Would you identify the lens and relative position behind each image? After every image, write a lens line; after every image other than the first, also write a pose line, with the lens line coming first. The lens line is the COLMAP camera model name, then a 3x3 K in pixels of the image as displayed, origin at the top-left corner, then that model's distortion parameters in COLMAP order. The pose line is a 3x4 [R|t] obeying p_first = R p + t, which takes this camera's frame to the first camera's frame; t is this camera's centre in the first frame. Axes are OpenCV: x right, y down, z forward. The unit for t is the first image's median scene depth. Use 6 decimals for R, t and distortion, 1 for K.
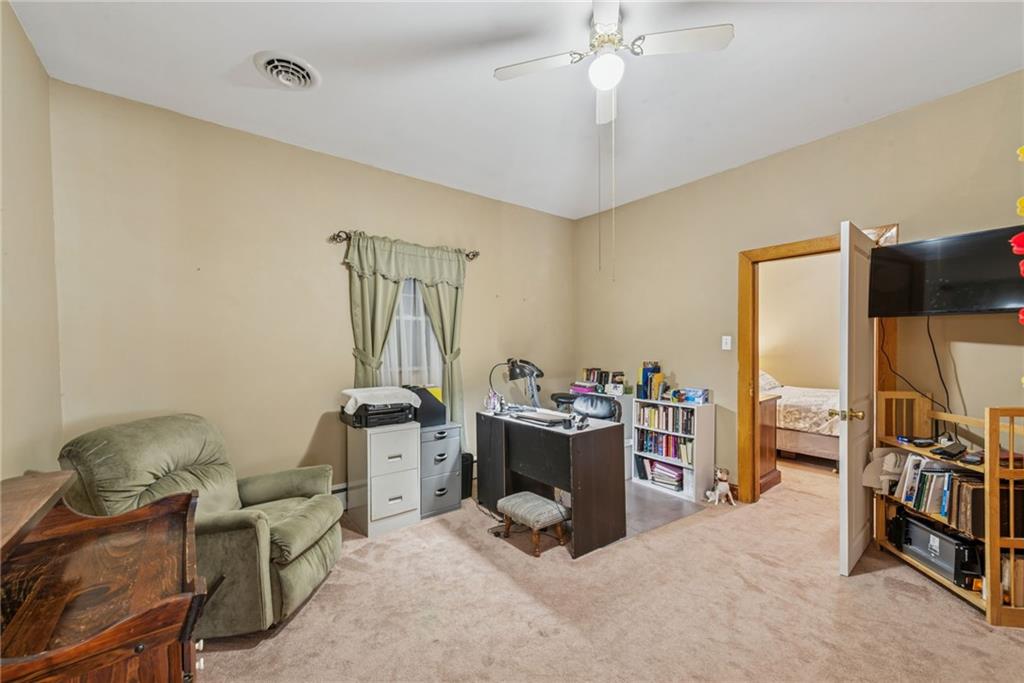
lens RADIAL K [[405.7, 0, 517.3], [0, 405.7, 346.3], [0, 0, 1]] dist [0.003645, 0.000100]
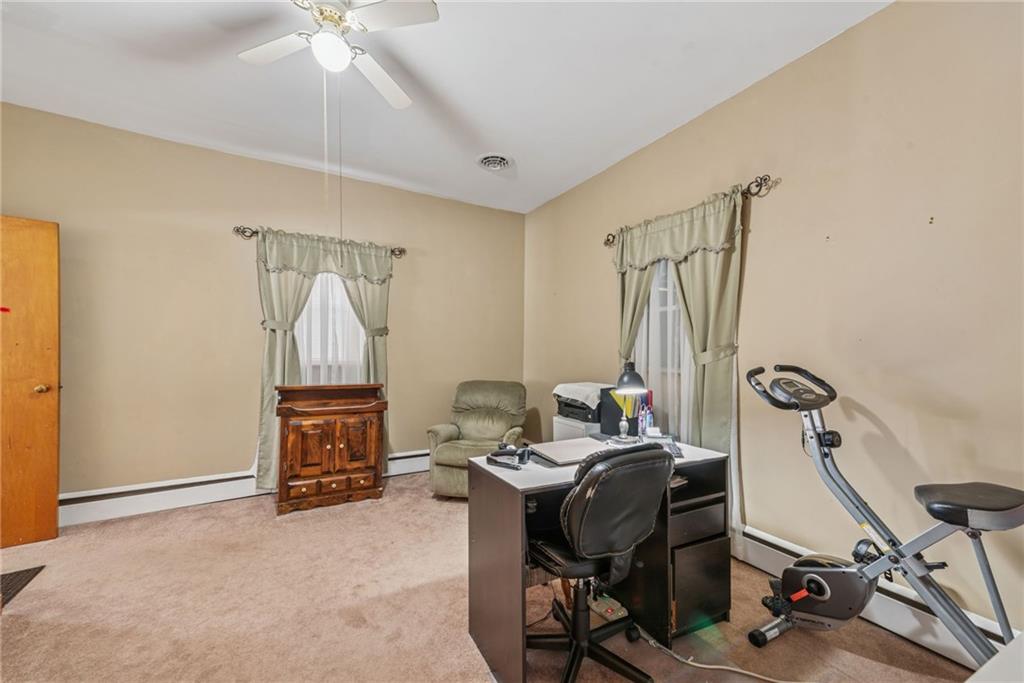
lens RADIAL K [[405.7, 0, 518.5], [0, 405.7, 342.5], [0, 0, 1]] dist [0.003645, 0.000100]
pose [[-0.126857, 0.003865, -0.991914, 0.793701], [-0.005327, 0.999975, 0.004578, -0.004859], [0.991907, 0.005864, -0.126833, 1.087612]]
